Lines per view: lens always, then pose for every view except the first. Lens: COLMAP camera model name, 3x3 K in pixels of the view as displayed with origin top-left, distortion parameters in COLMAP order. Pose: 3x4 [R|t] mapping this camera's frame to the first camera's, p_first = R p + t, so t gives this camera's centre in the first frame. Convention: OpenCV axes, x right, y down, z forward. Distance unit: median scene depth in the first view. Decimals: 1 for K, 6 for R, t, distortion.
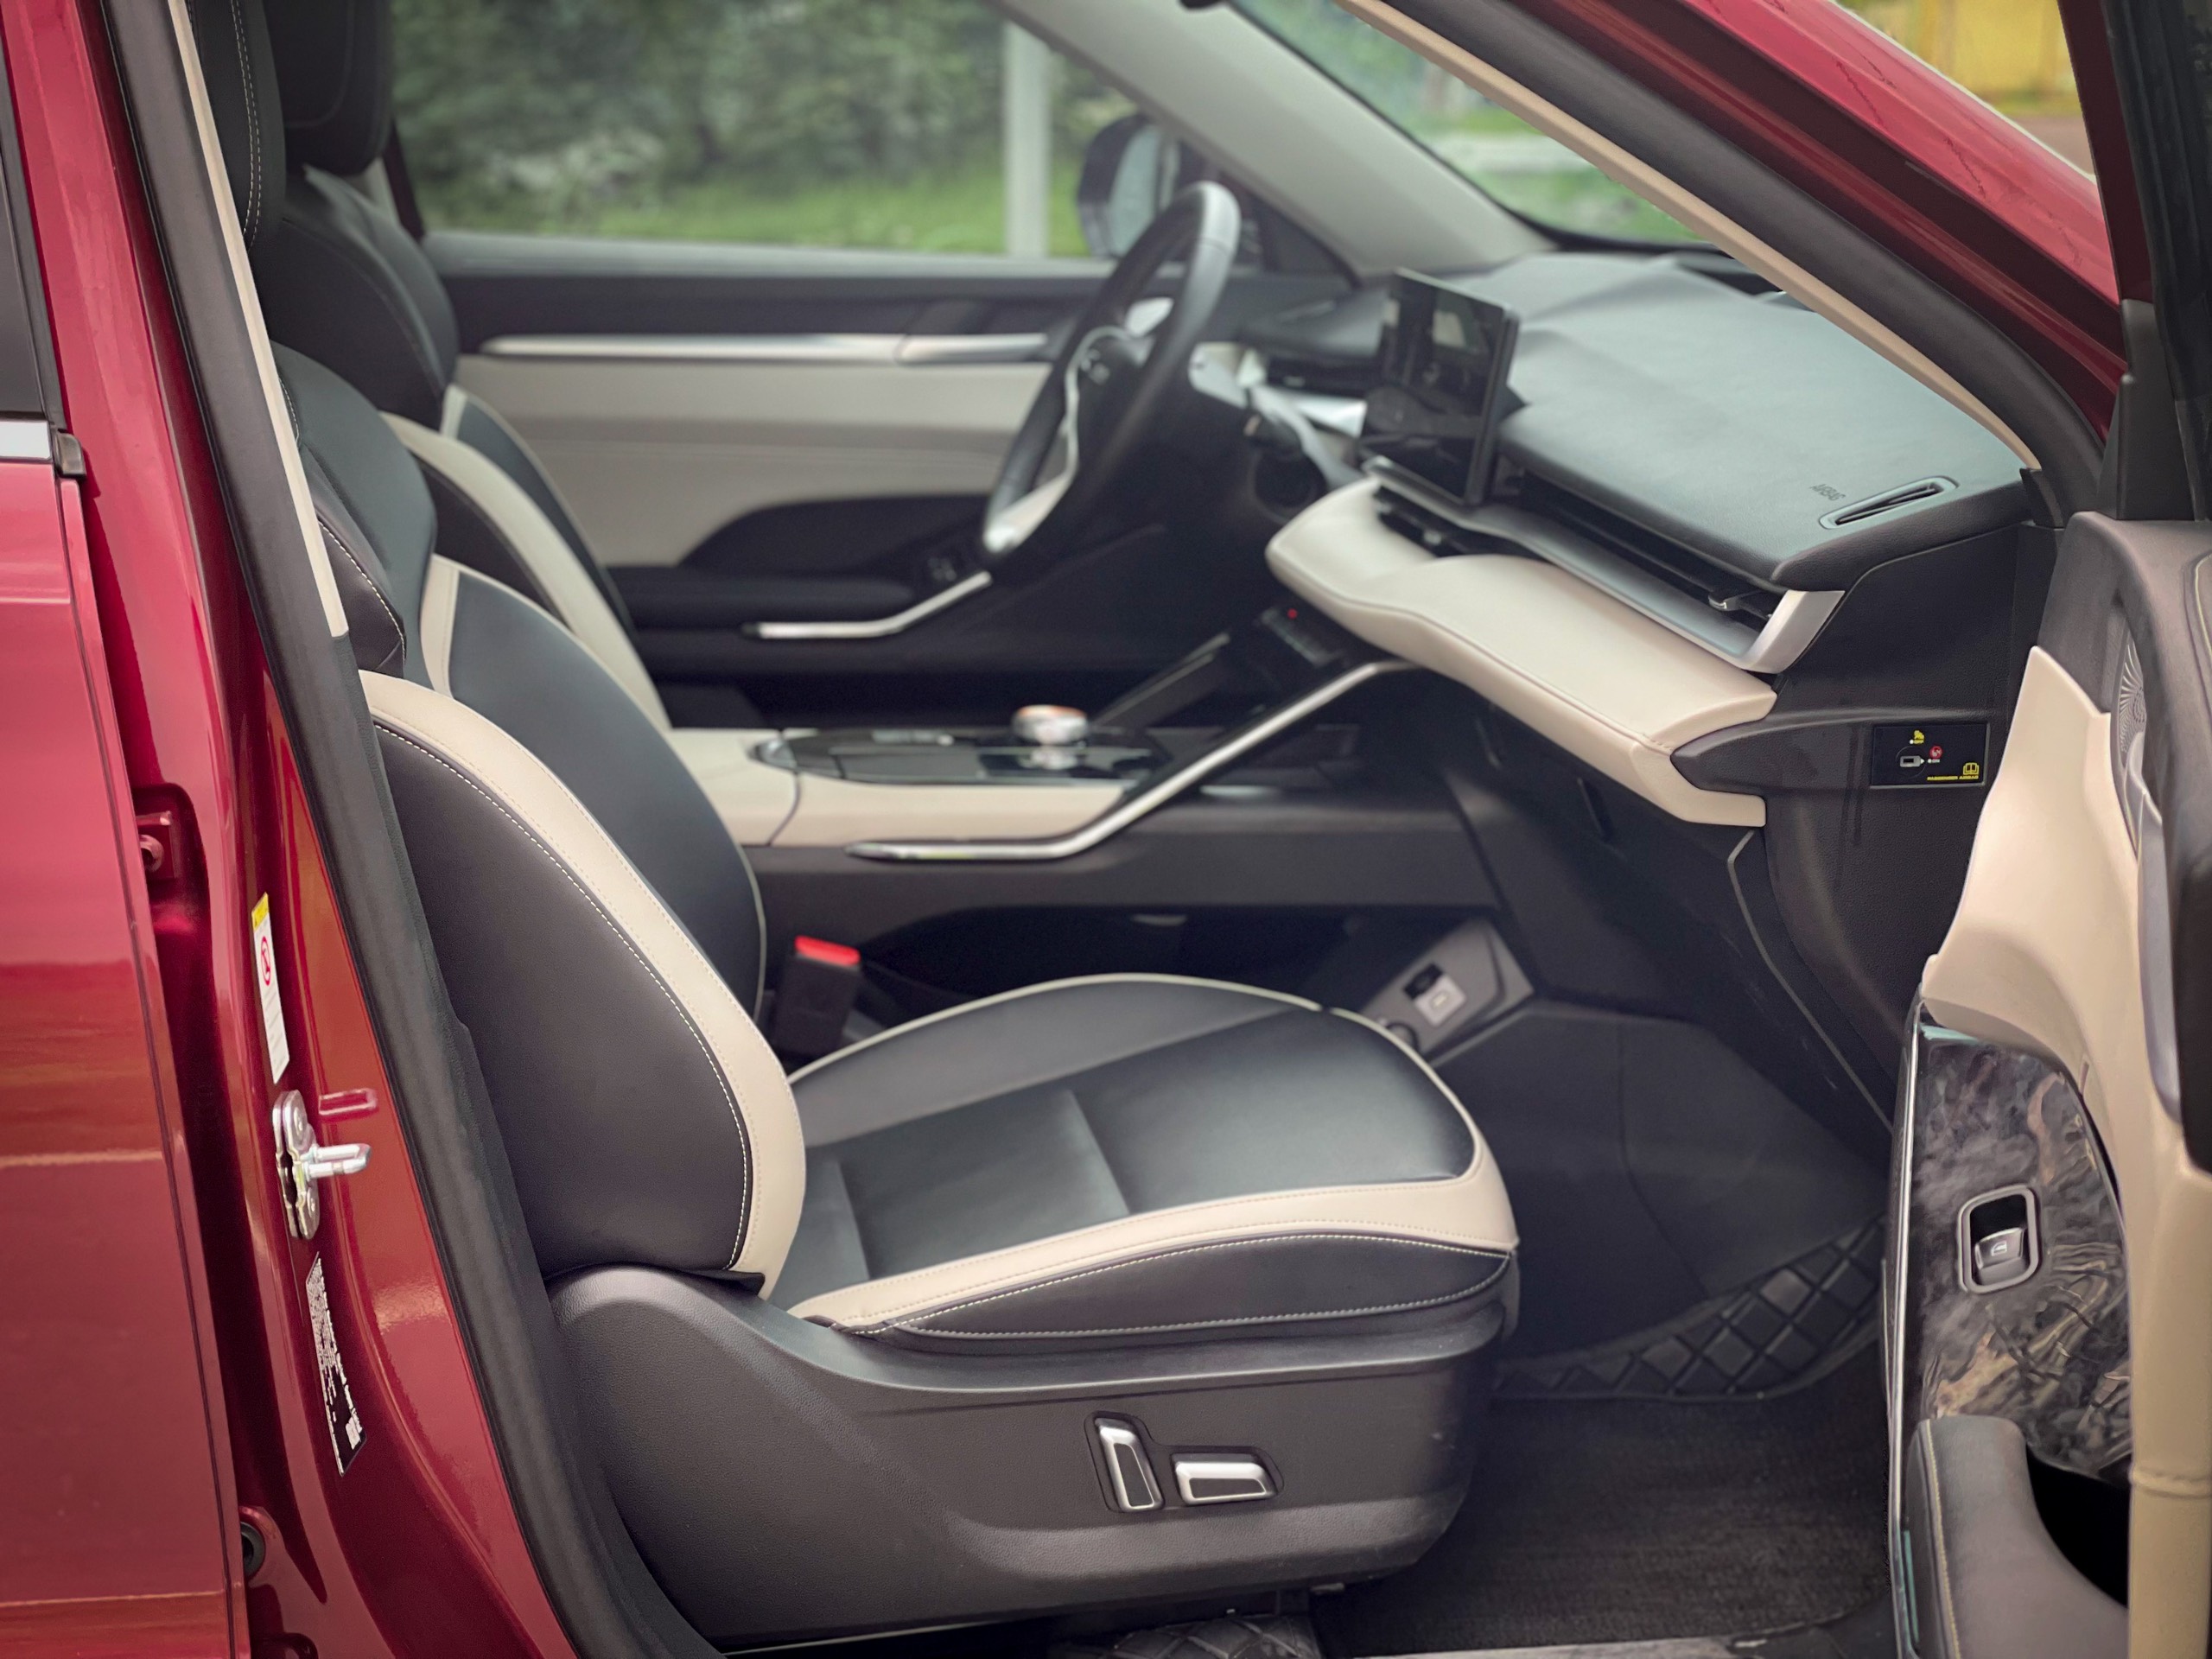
lens RADIAL K [[3669.1, 0, 1106.0], [0, 3669.1, 829.5], [0, 0, 1]] dist [0.040709, 0.022689]
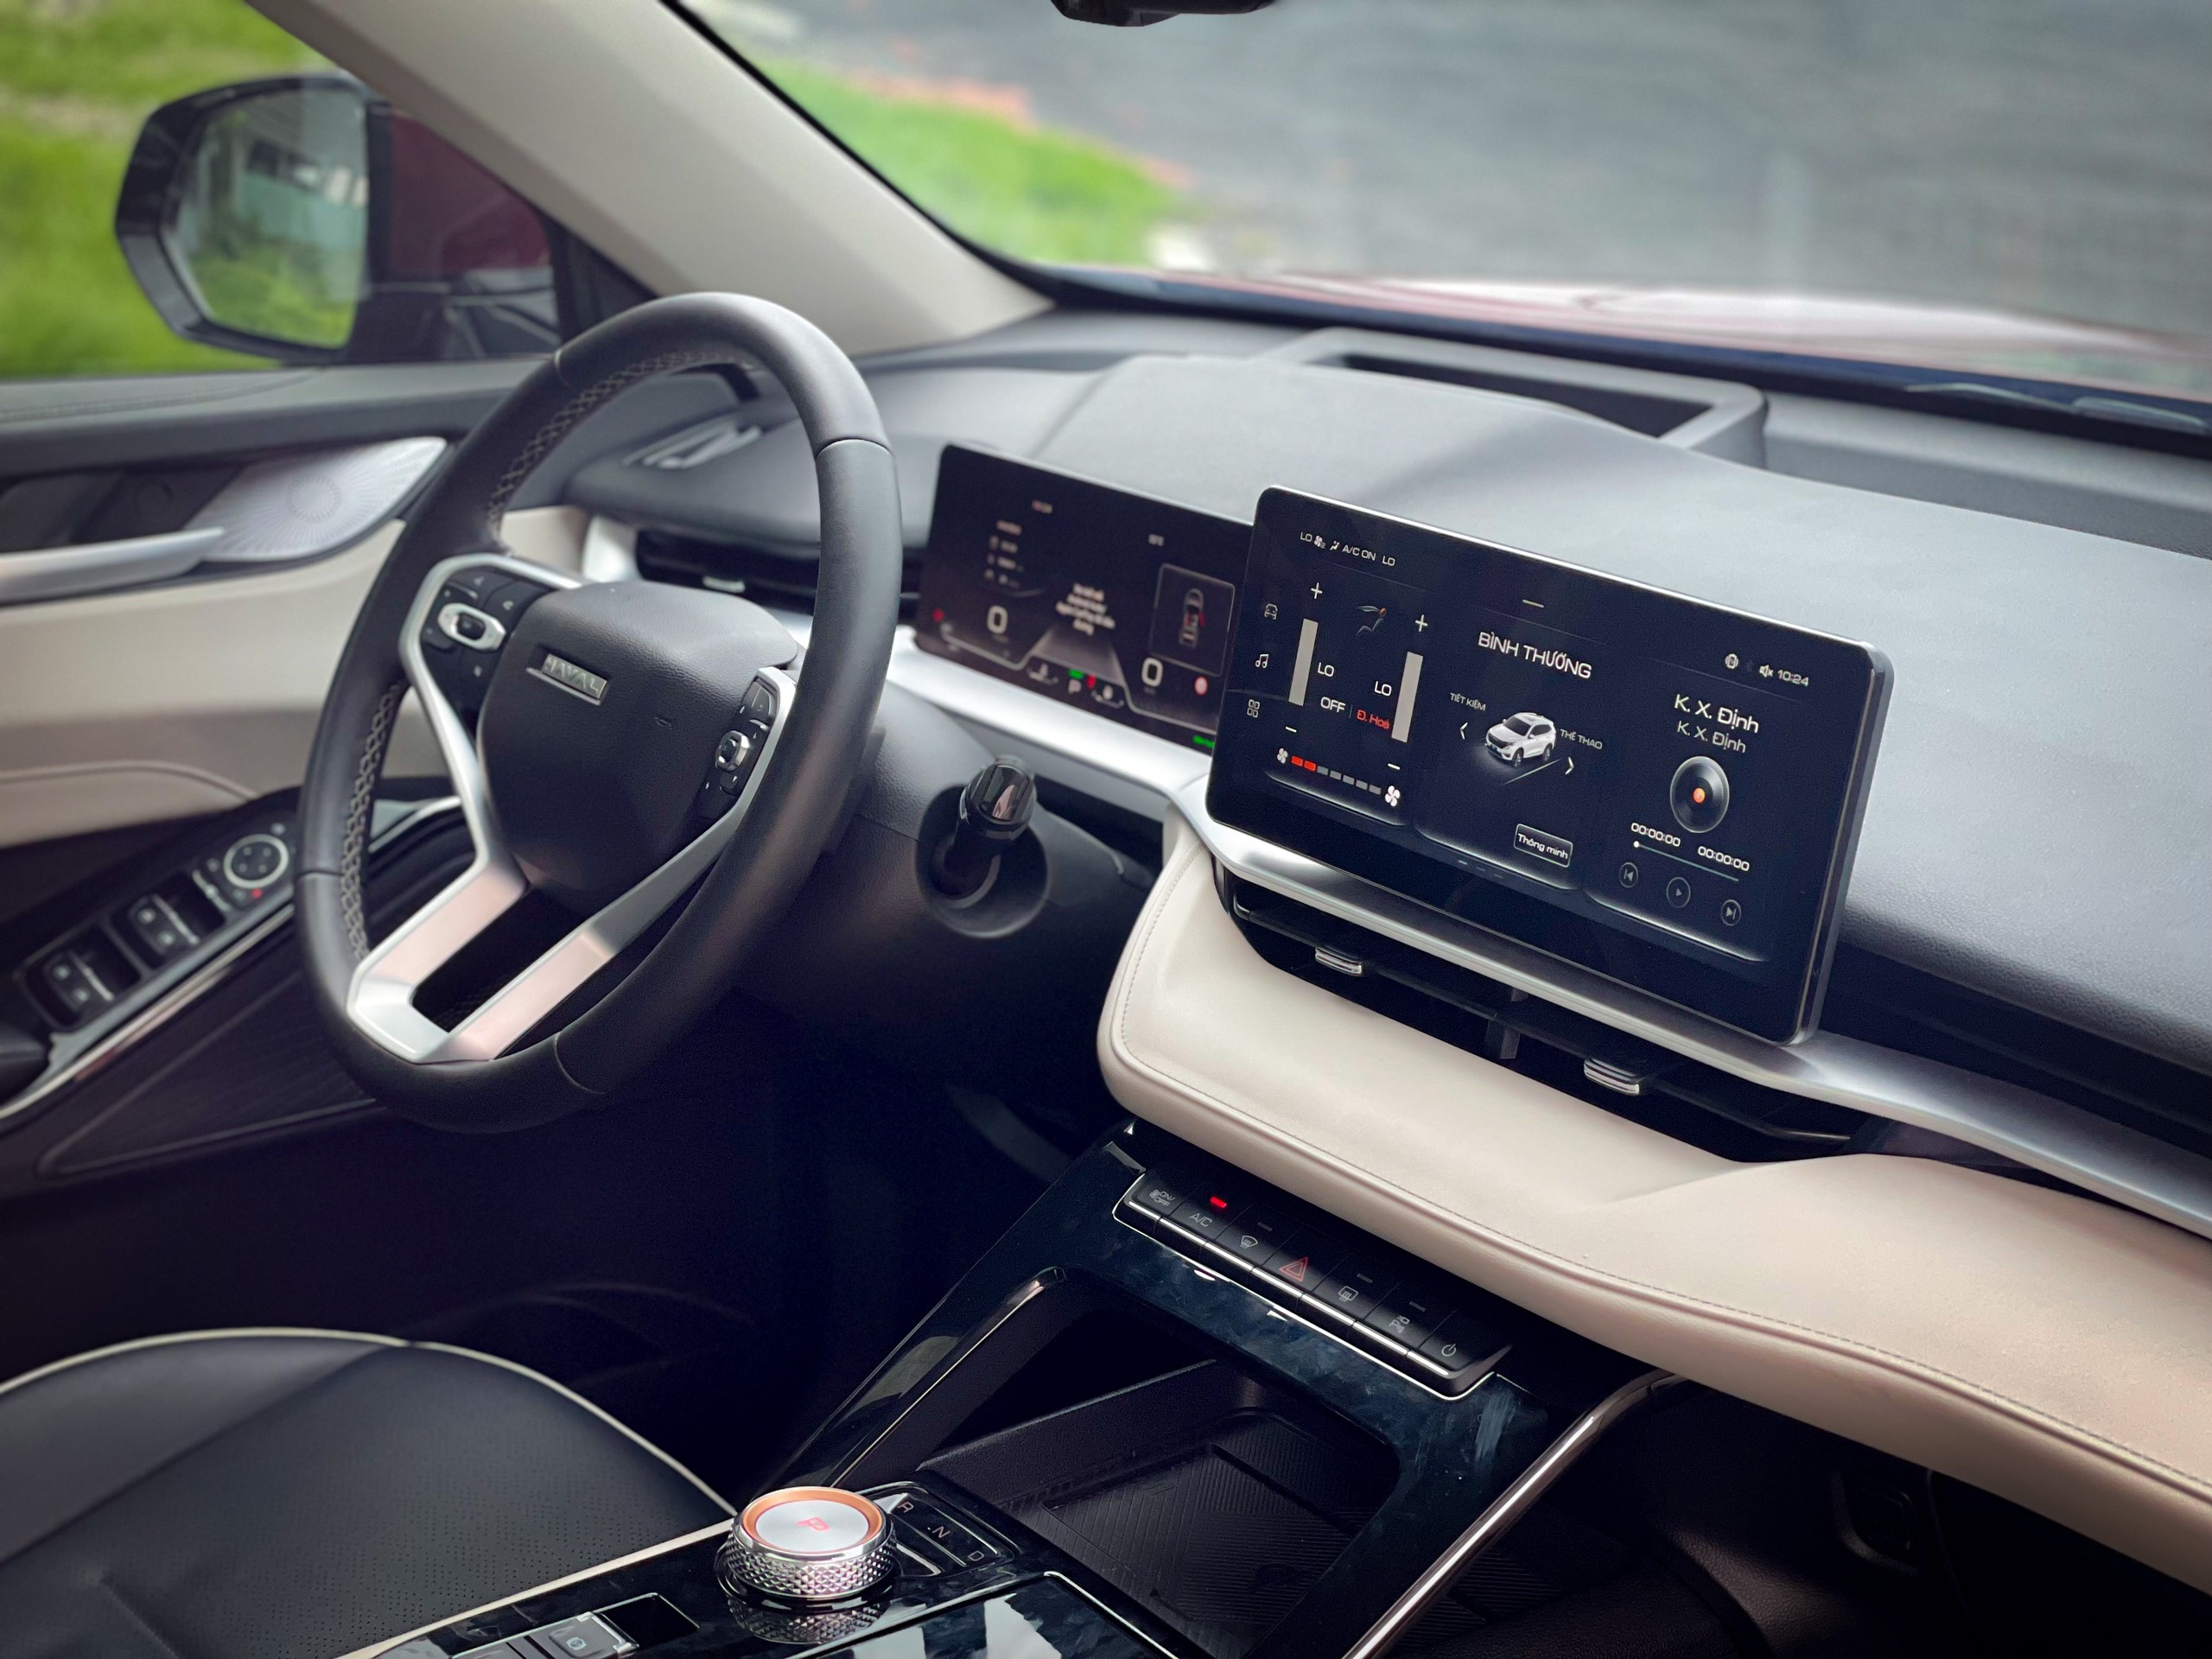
lens RADIAL K [[3669.1, 0, 1106.0], [0, 3669.1, 829.5], [0, 0, 1]] dist [0.040709, 0.022689]
pose [[0.896203, -0.132415, 0.423422, -0.154441], [0.102514, 0.990398, 0.092746, -0.145313], [-0.431637, -0.039713, 0.901173, 0.516231]]
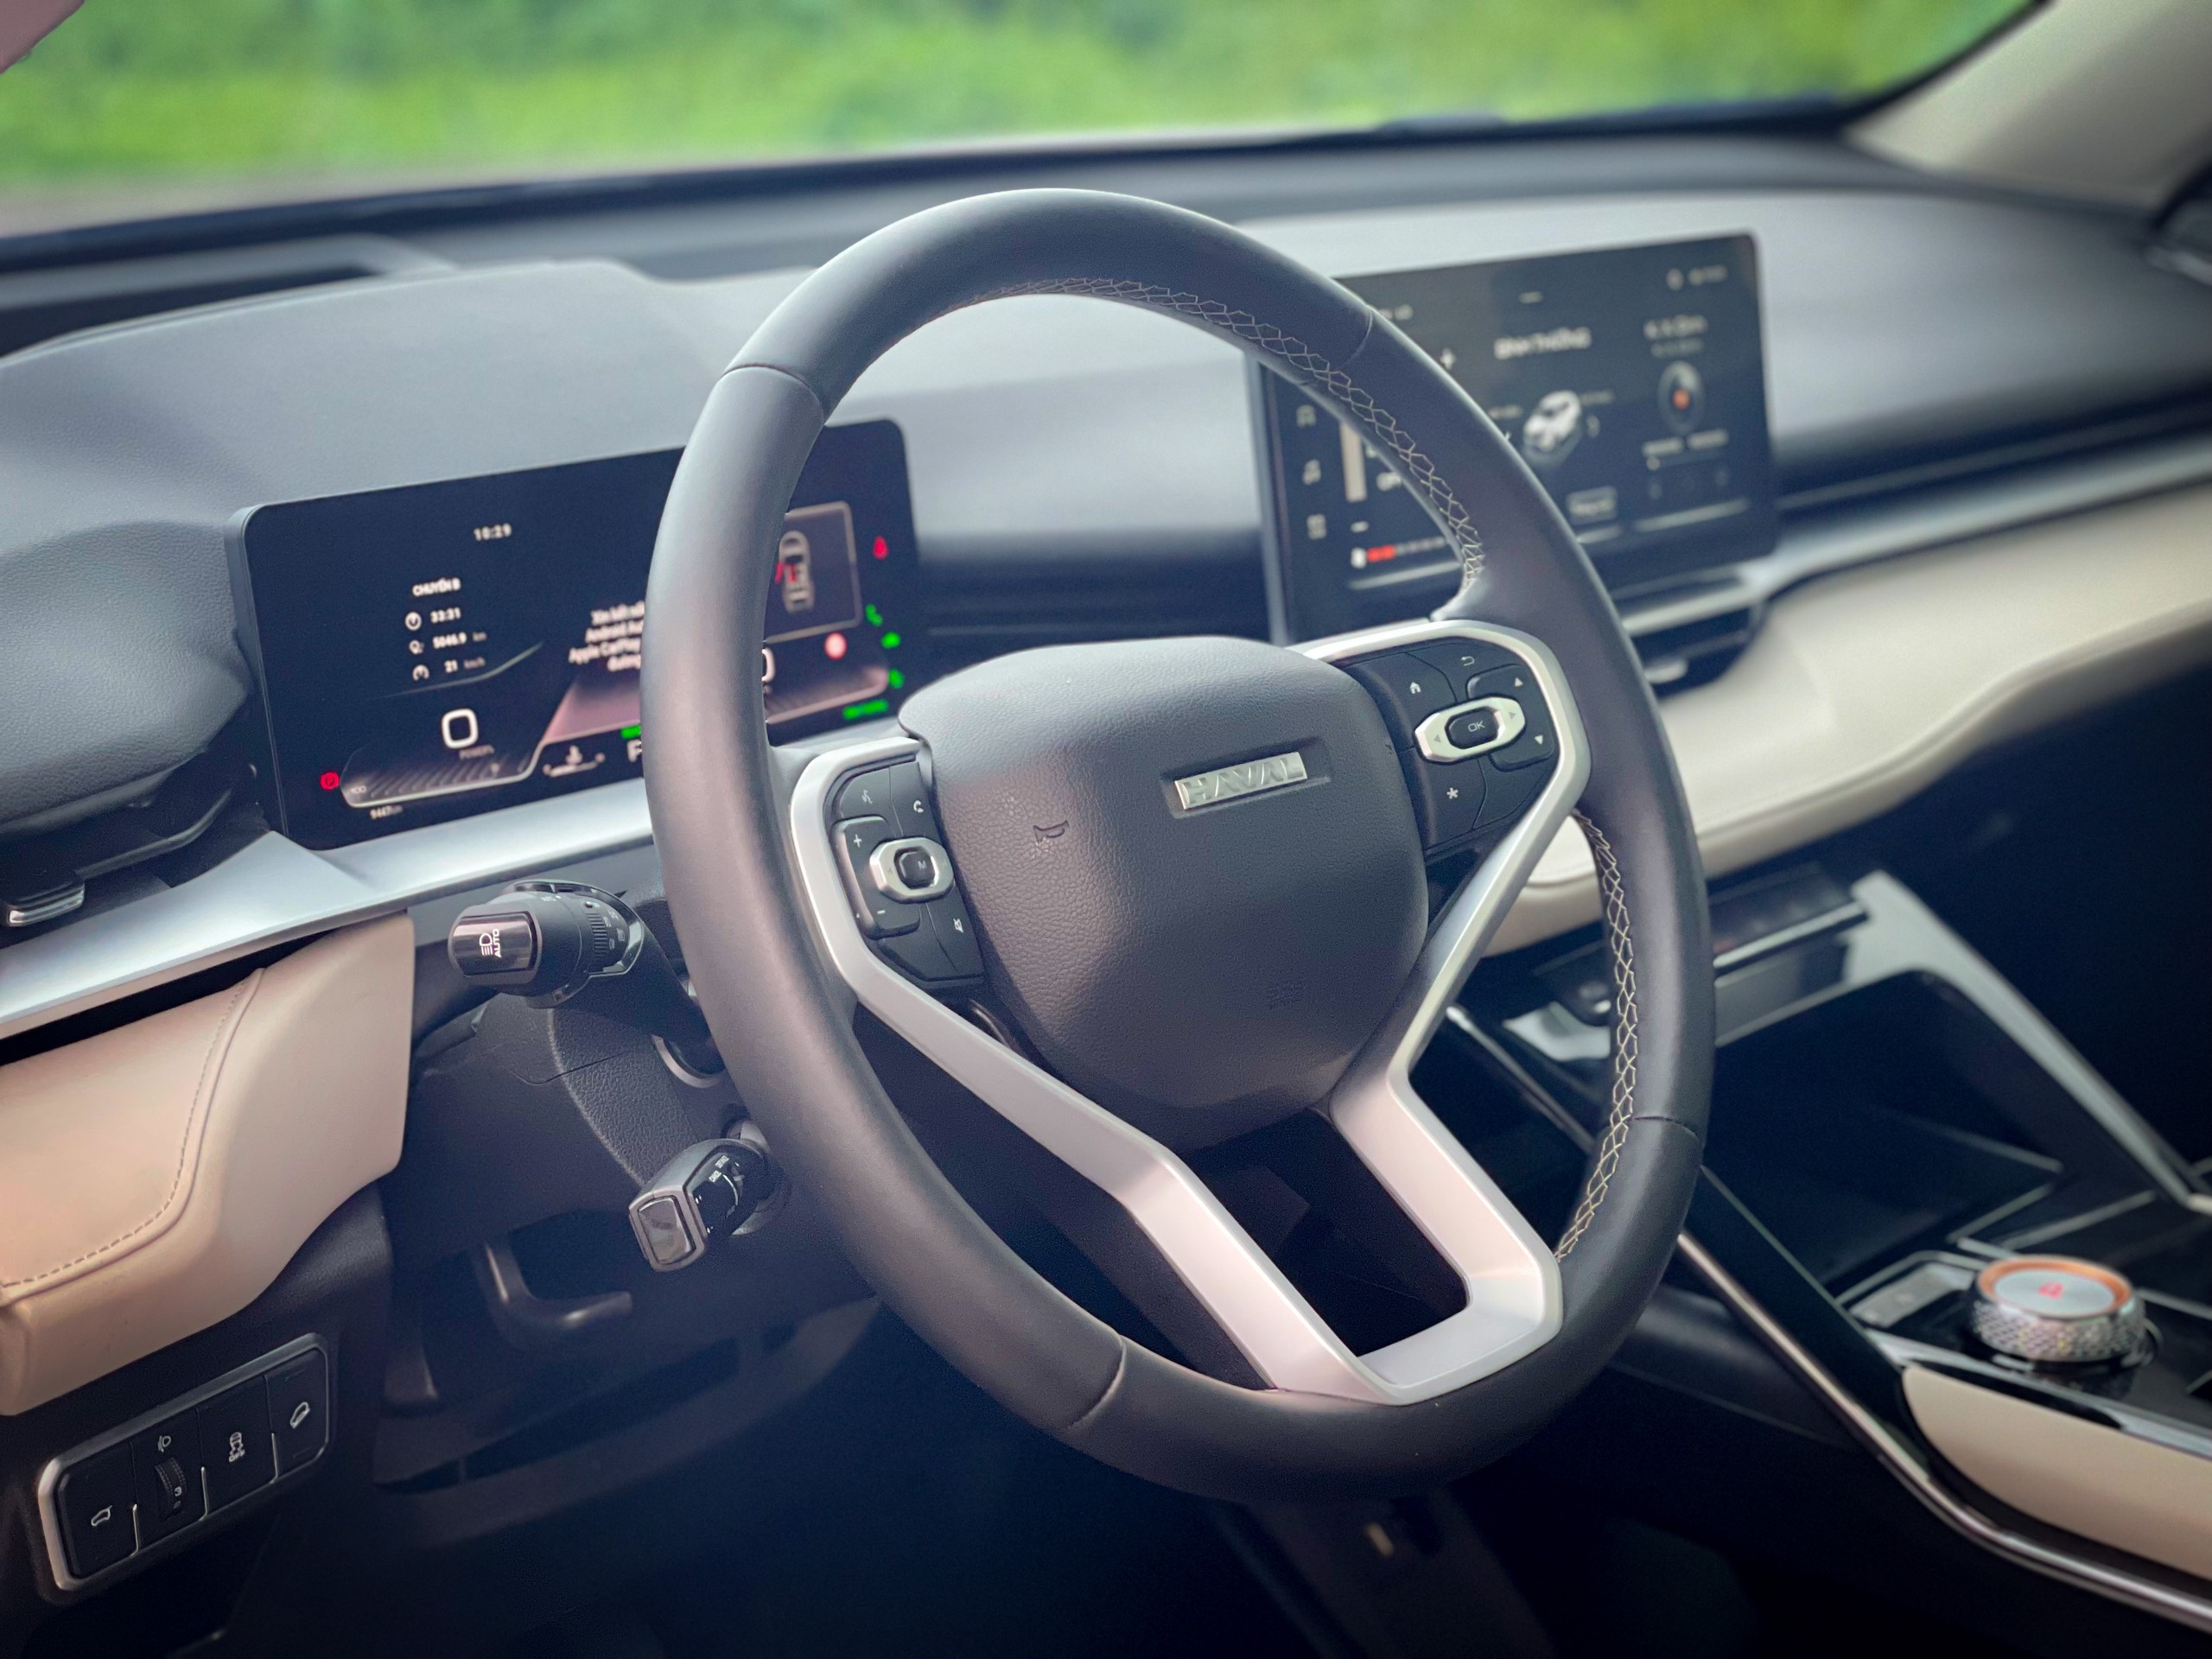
lens RADIAL K [[3669.1, 0, 1106.0], [0, 3669.1, 829.5], [0, 0, 1]] dist [0.040709, 0.022689]
pose [[-0.636942, -0.235052, 0.734204, -0.244637], [0.135689, 0.903333, 0.406912, -0.266059], [-0.758877, 0.358803, -0.543477, 1.235878]]
